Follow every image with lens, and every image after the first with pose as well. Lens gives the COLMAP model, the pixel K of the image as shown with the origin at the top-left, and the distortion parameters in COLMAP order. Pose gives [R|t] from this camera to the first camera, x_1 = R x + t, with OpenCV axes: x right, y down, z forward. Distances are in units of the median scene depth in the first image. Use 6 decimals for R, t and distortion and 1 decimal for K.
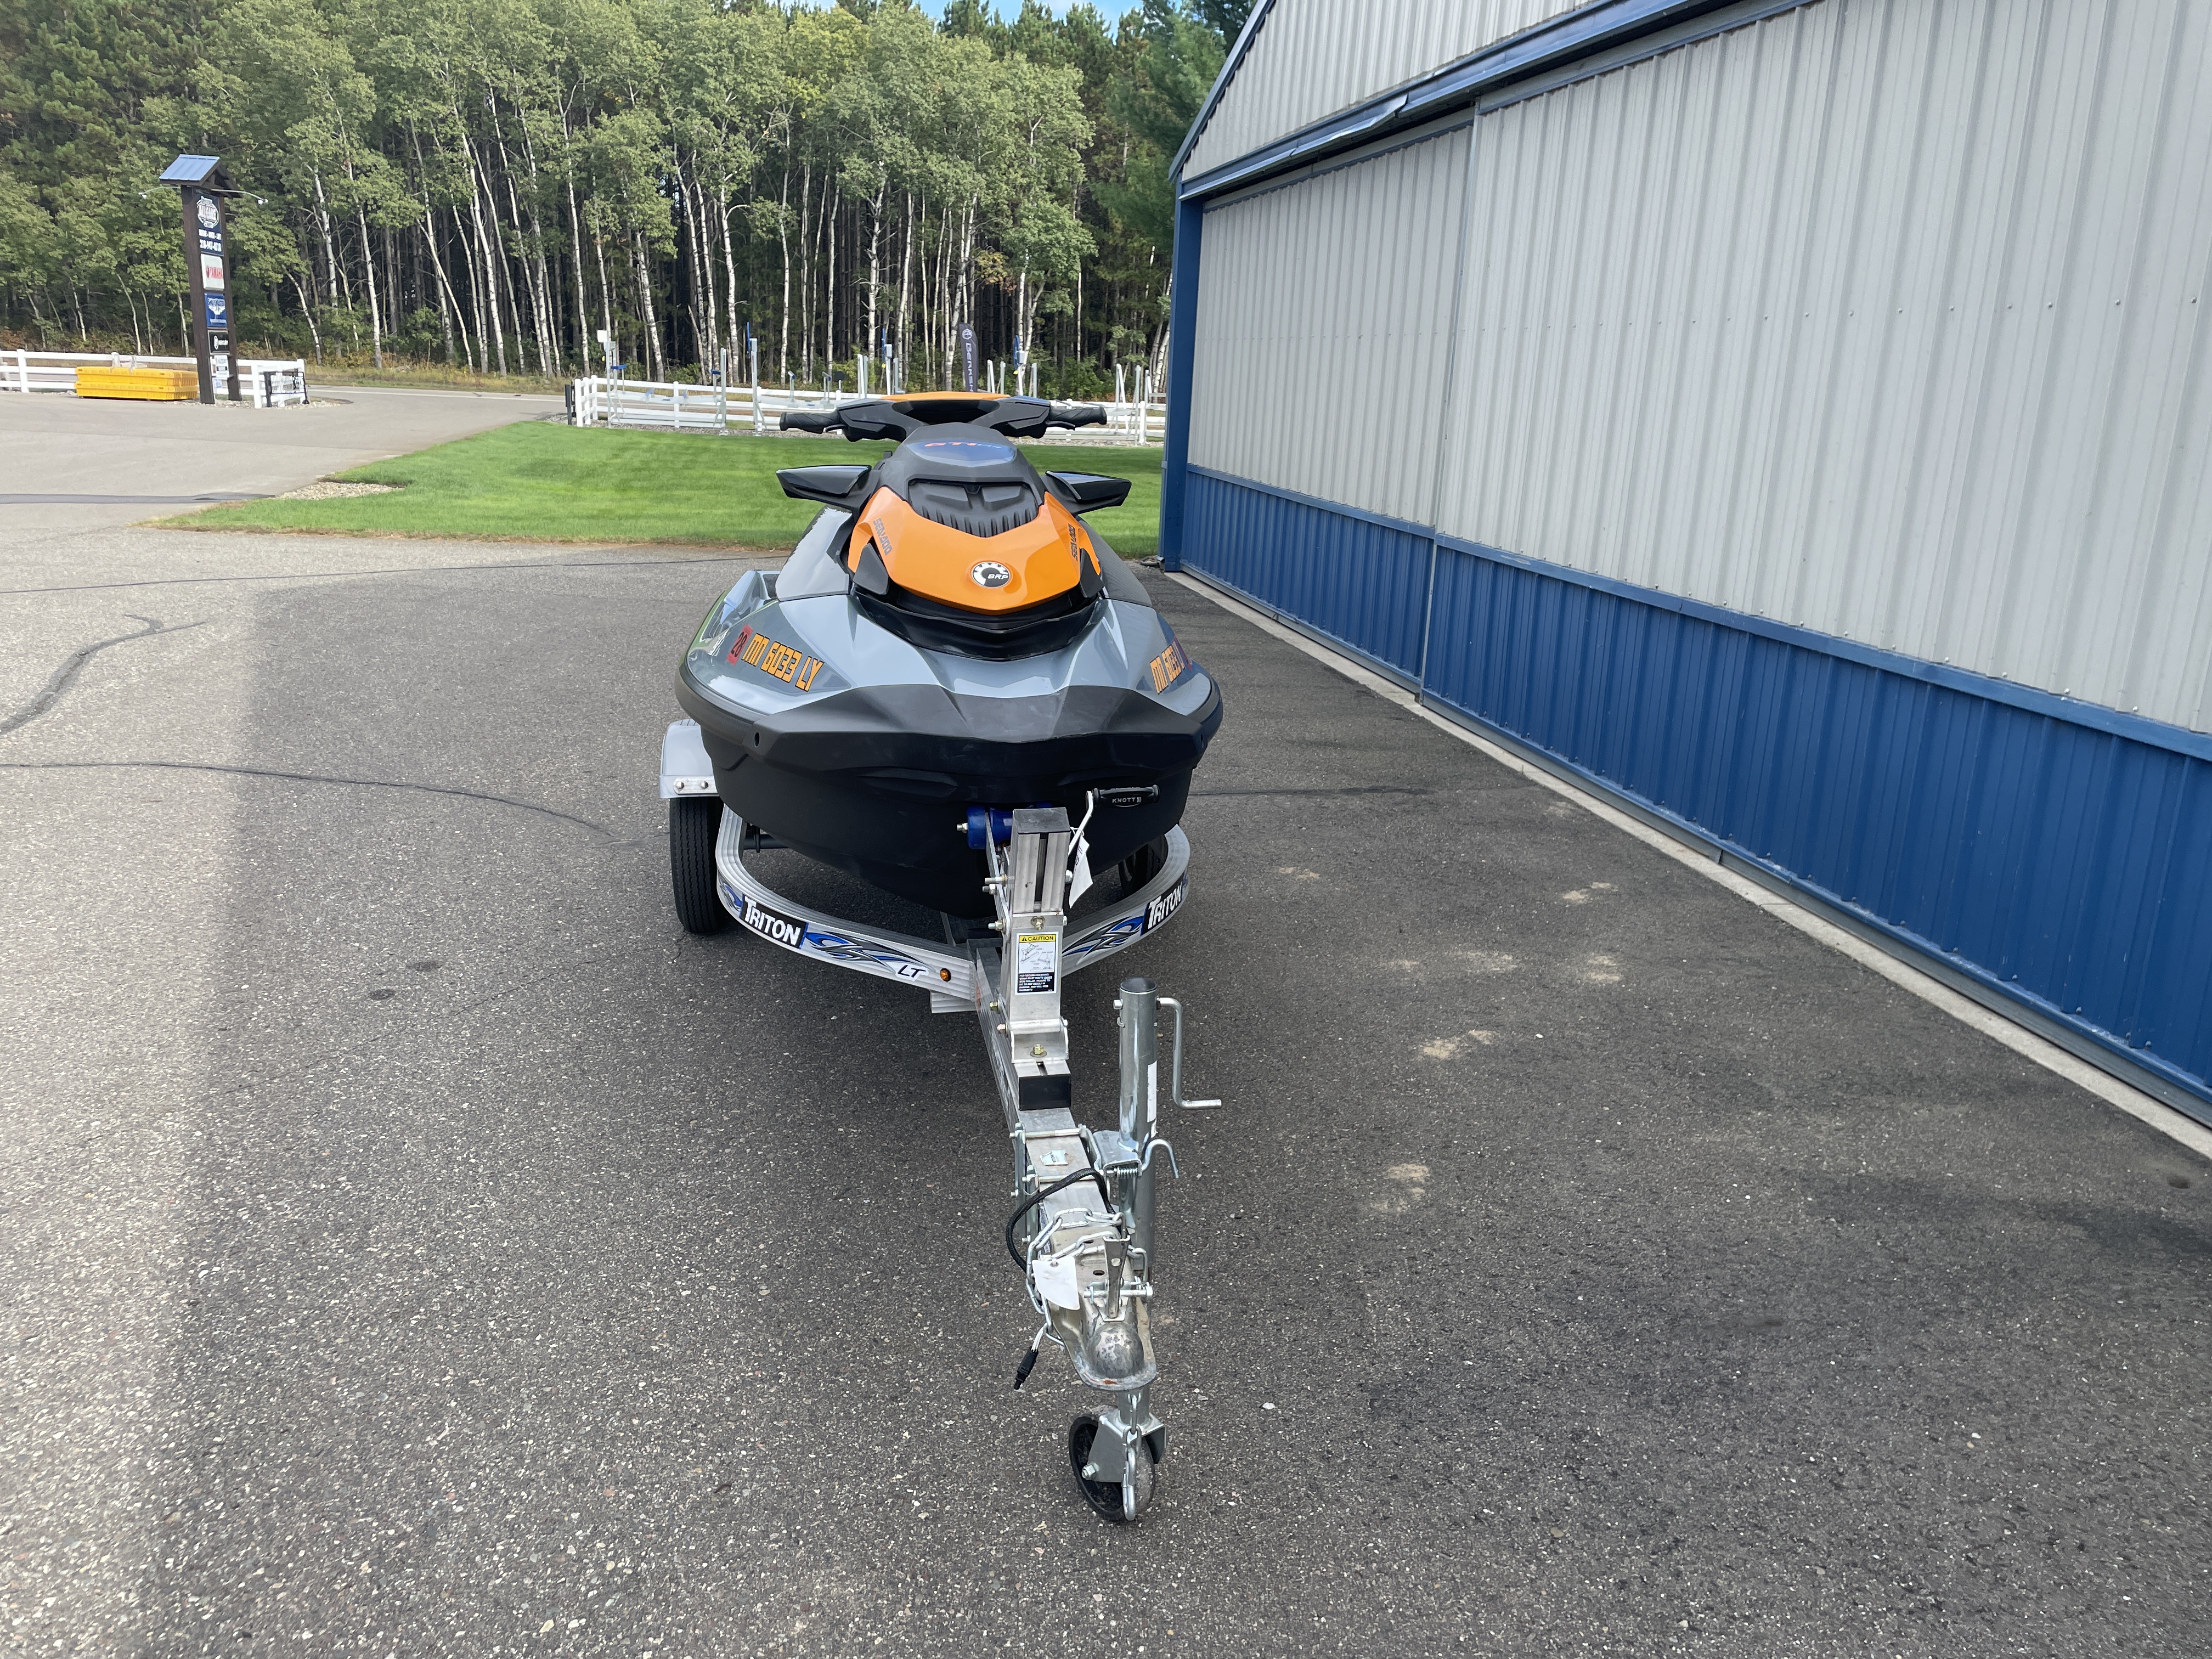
lens RADIAL K [[1665.9, 0, 1102.5], [0, 1665.9, 788.8], [0, 0, 1]] dist [0.091619, -0.119376]
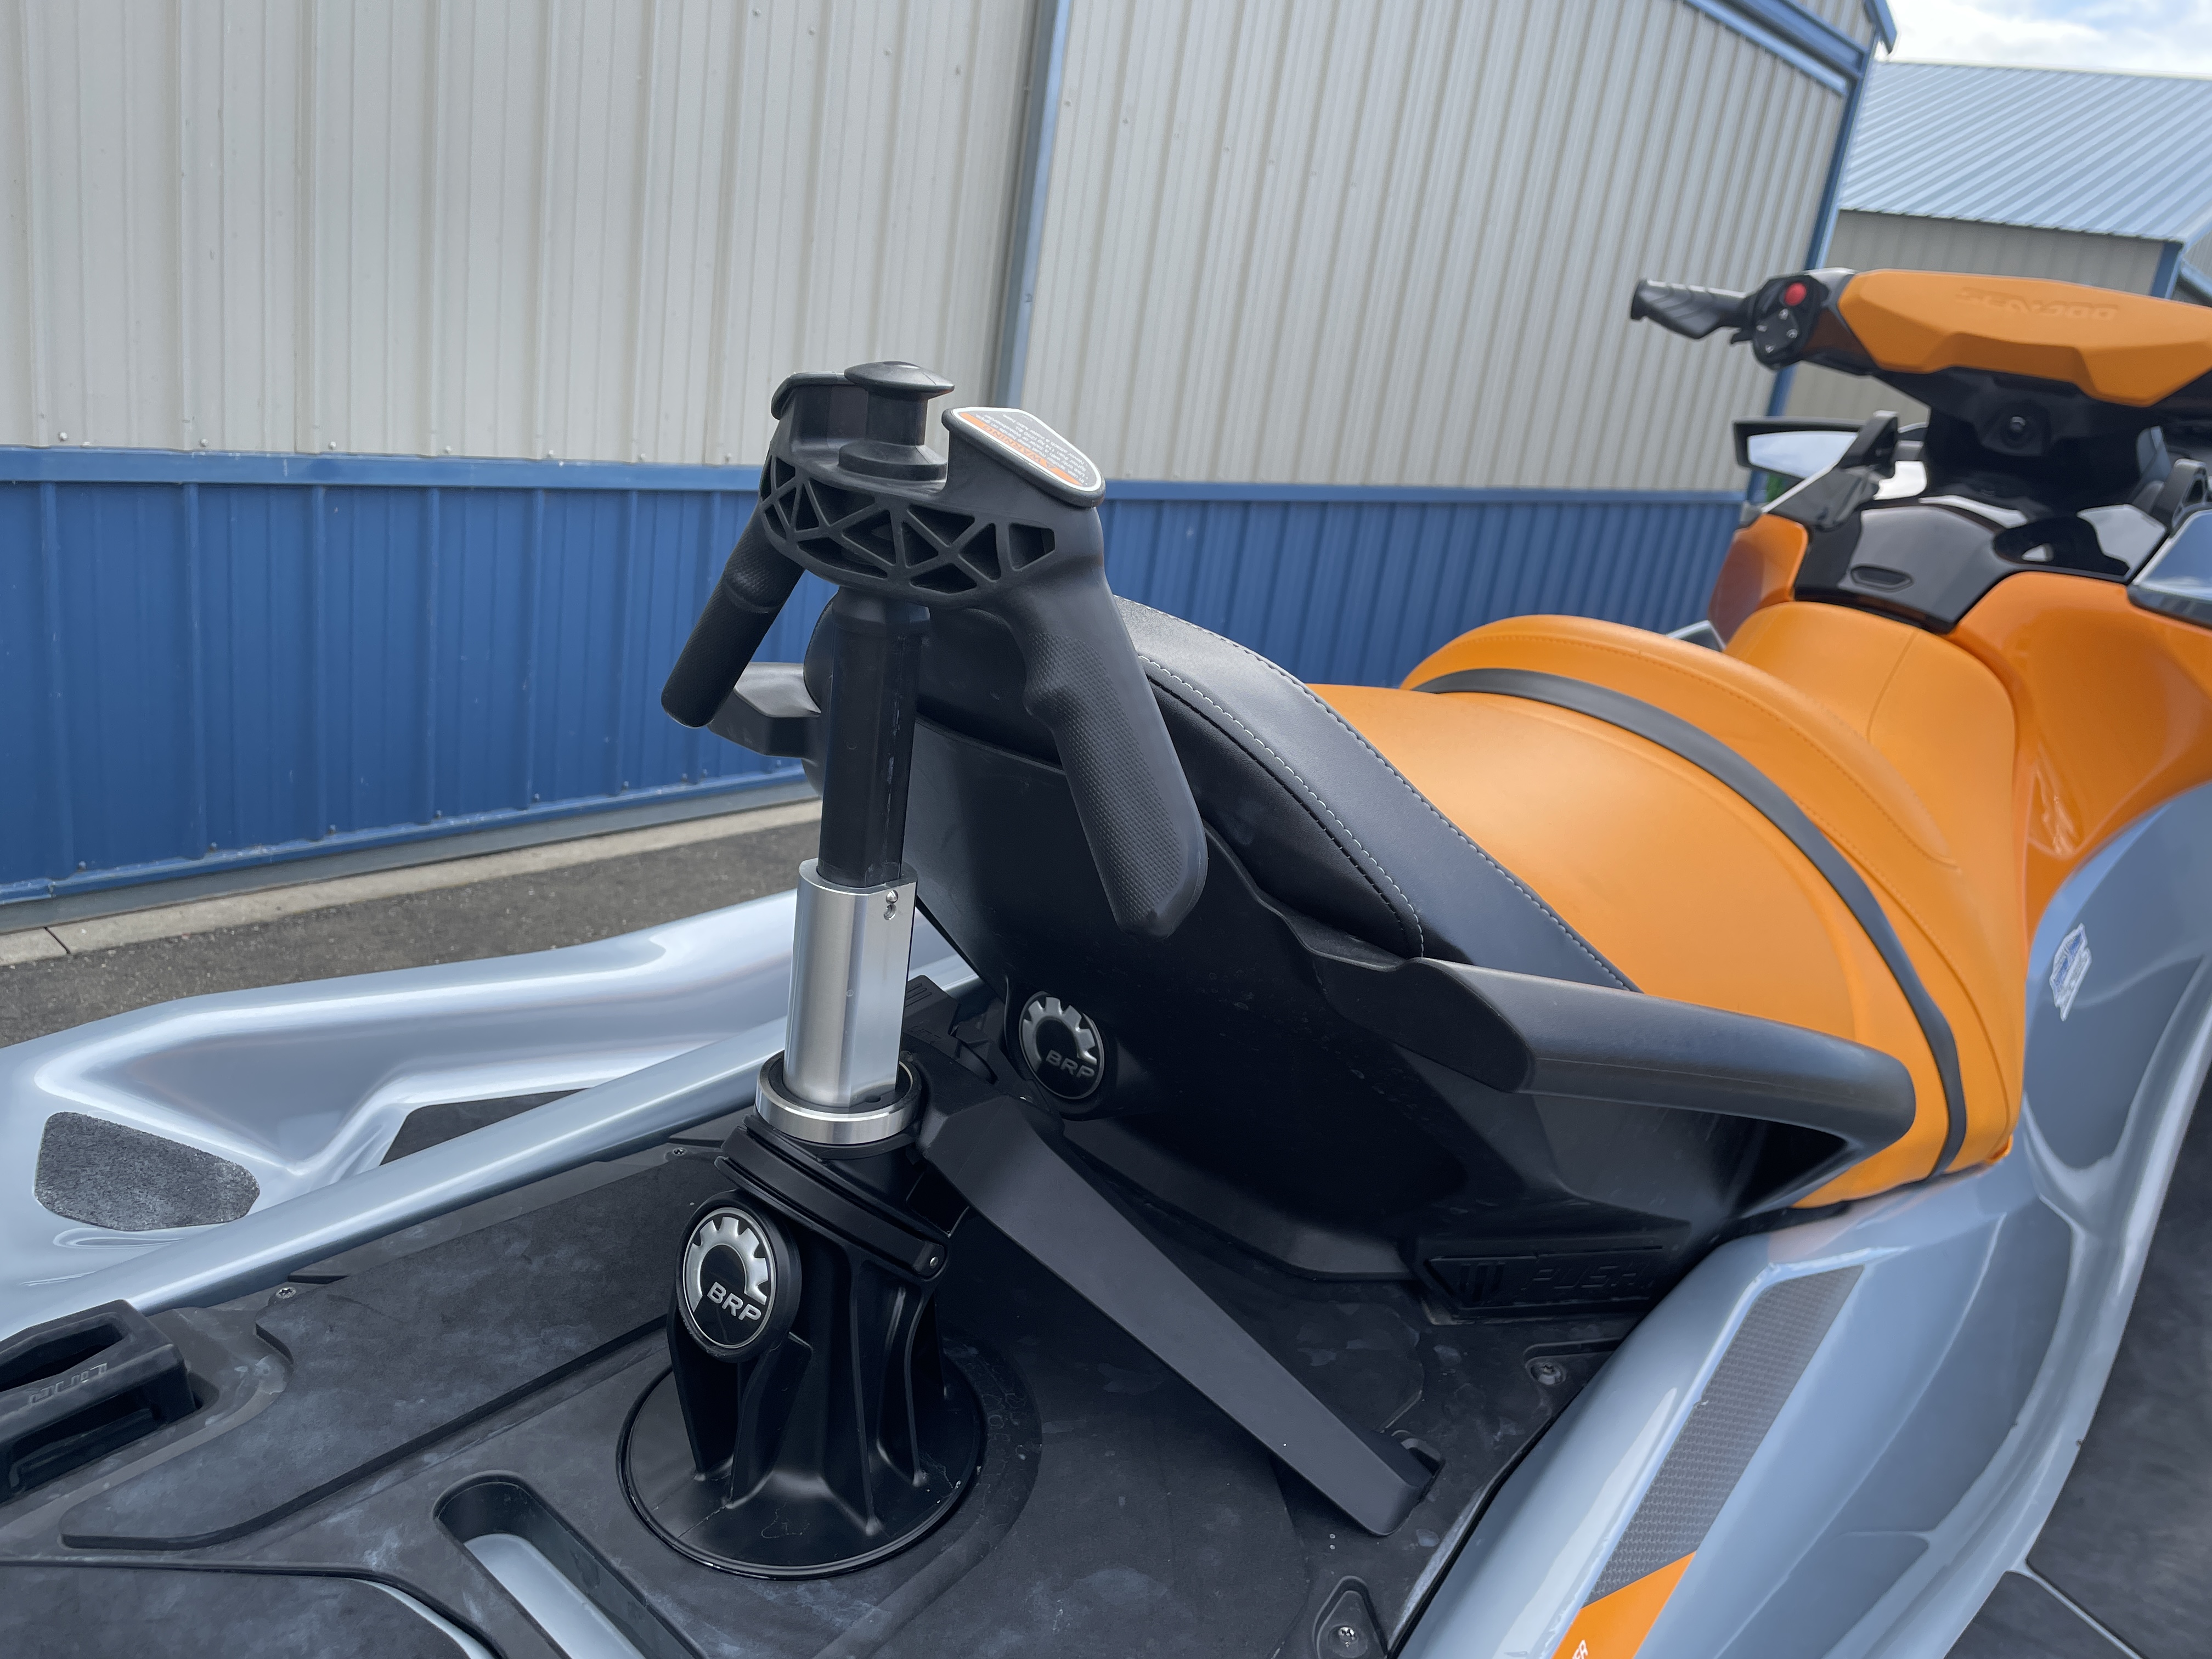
lens RADIAL K [[1665.9, 0, 1102.5], [0, 1665.9, 788.8], [0, 0, 1]] dist [0.091619, -0.119376]
pose [[-0.604539, -0.381058, 0.699520, -0.030281], [-0.004011, 0.879604, 0.475690, -0.040630], [-0.796566, 0.284767, -0.533283, 0.169449]]
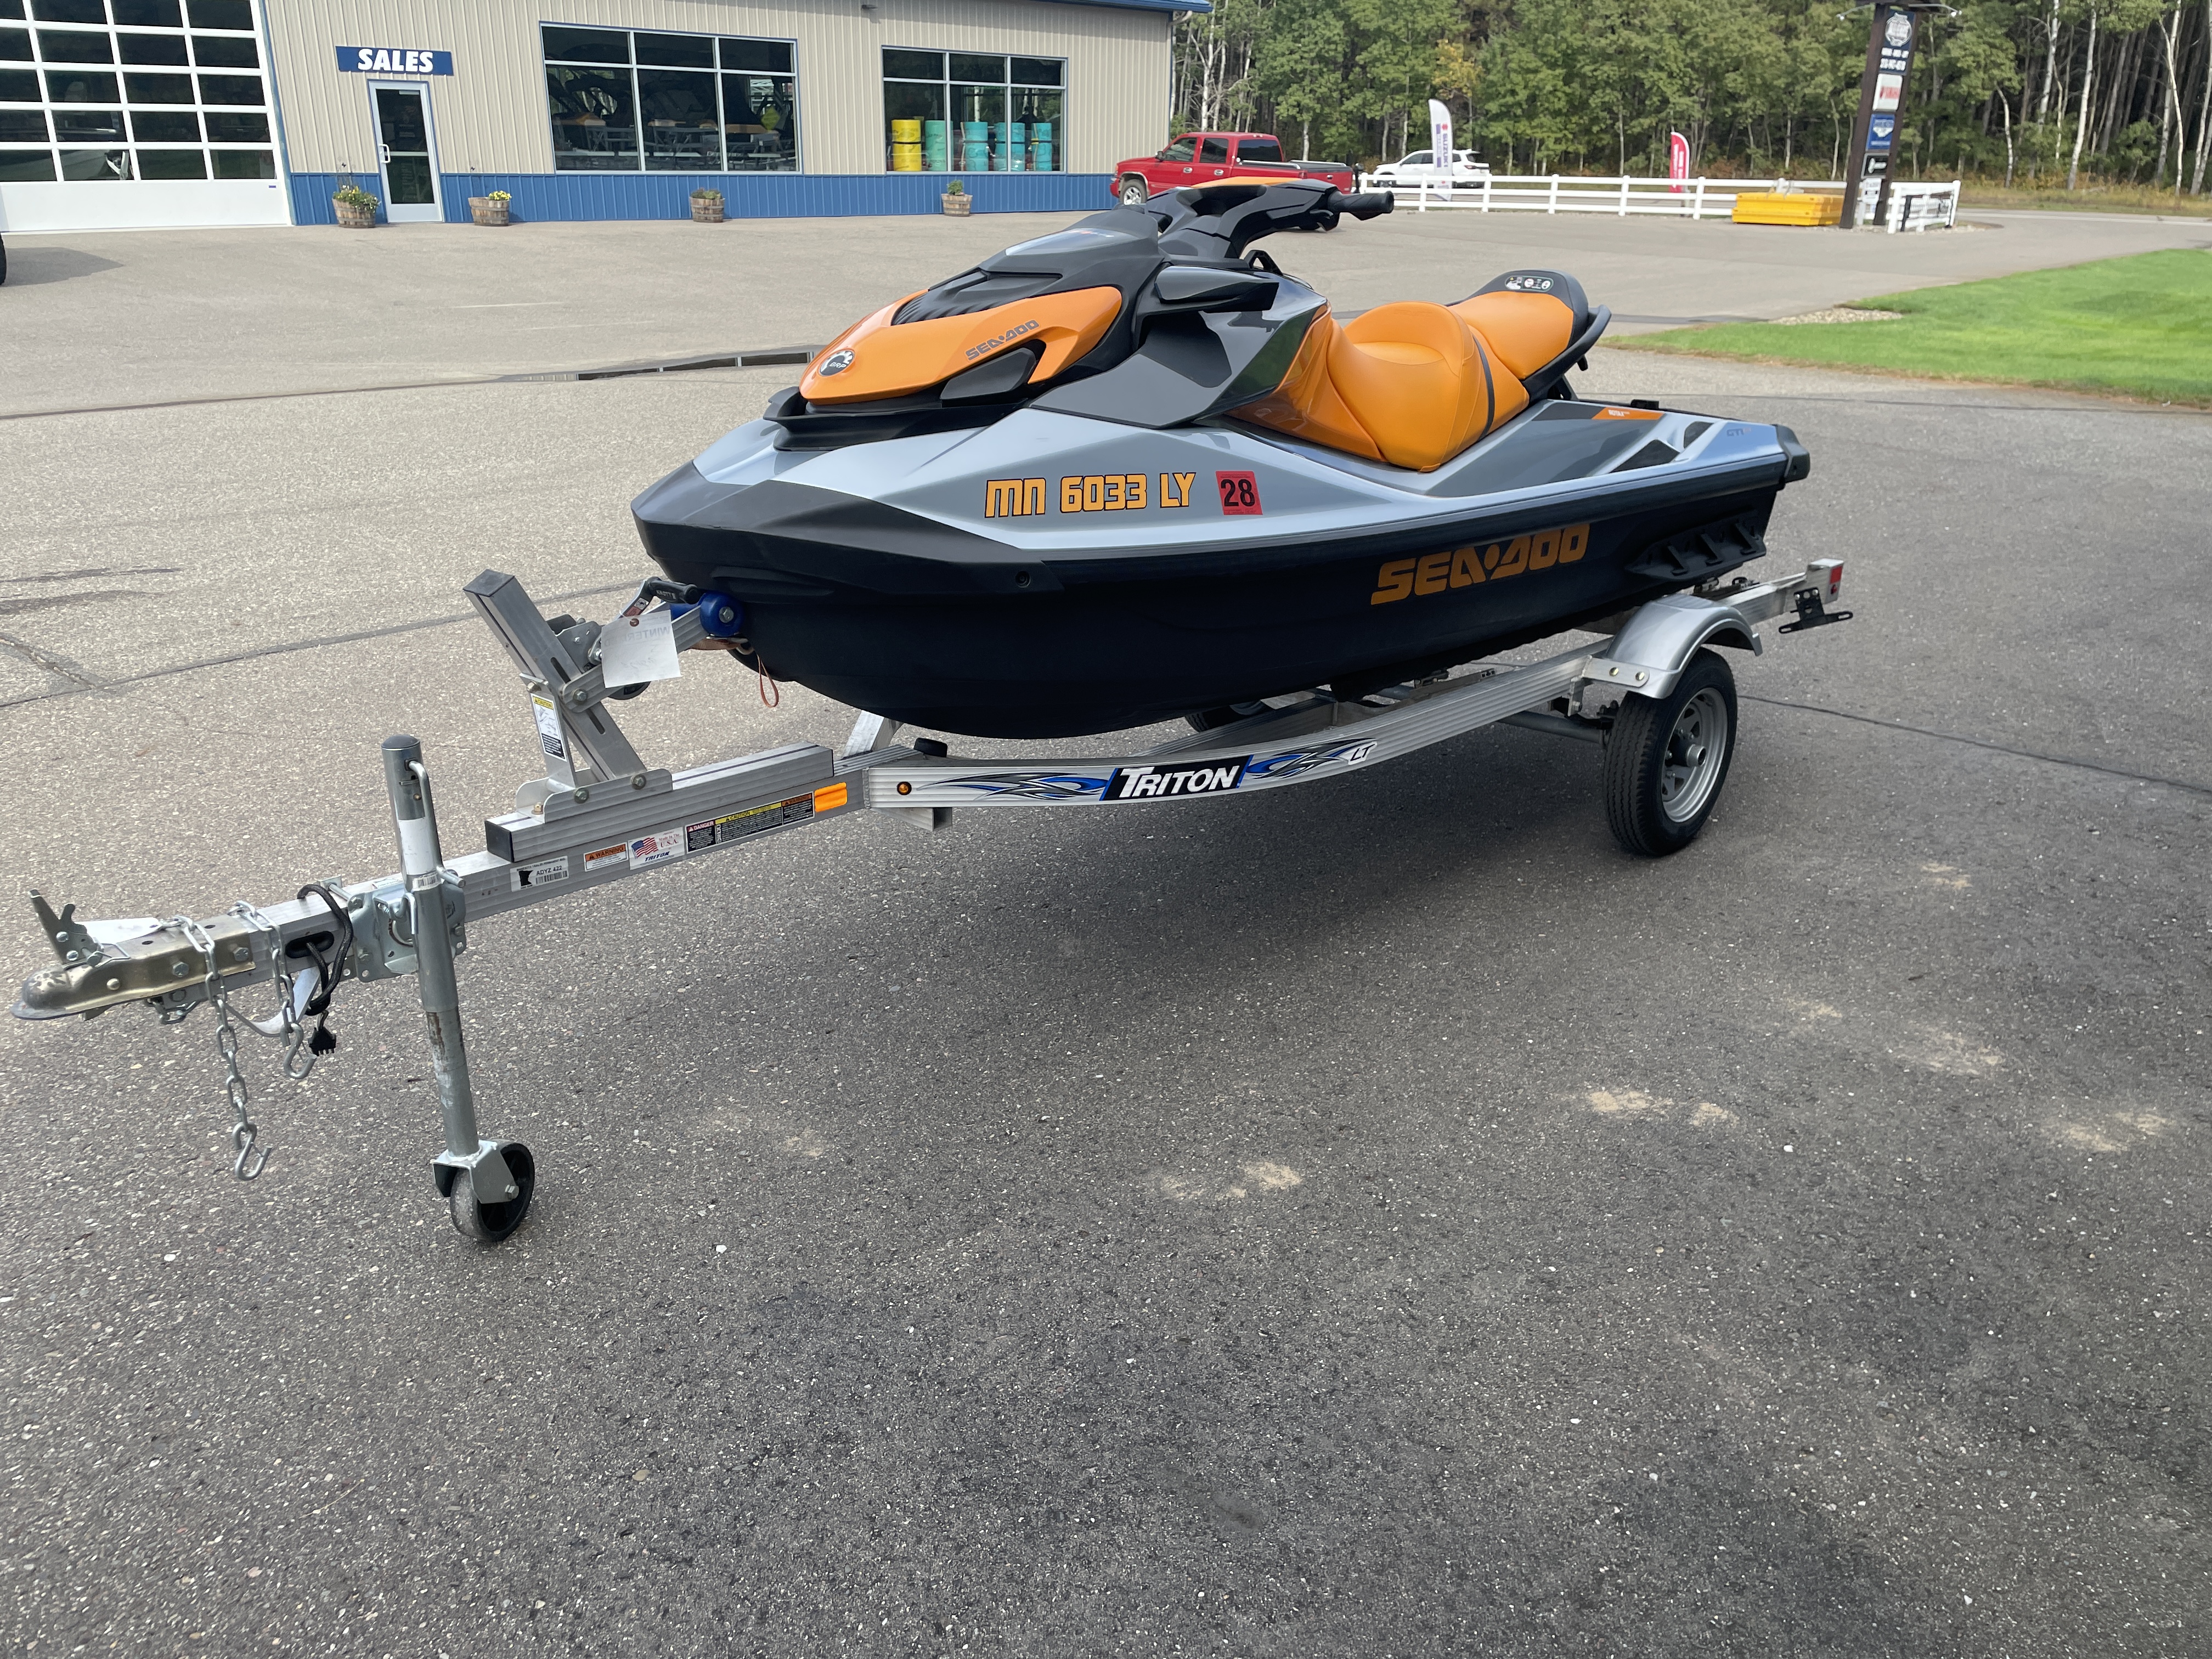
lens RADIAL K [[1665.9, 0, 1102.5], [0, 1665.9, 788.8], [0, 0, 1]] dist [0.091619, -0.119376]
pose [[0.602876, 0.254156, -0.756270, 0.088107], [-0.182032, 0.966720, 0.179770, -0.009876], [0.776791, 0.029286, 0.629077, 0.055016]]
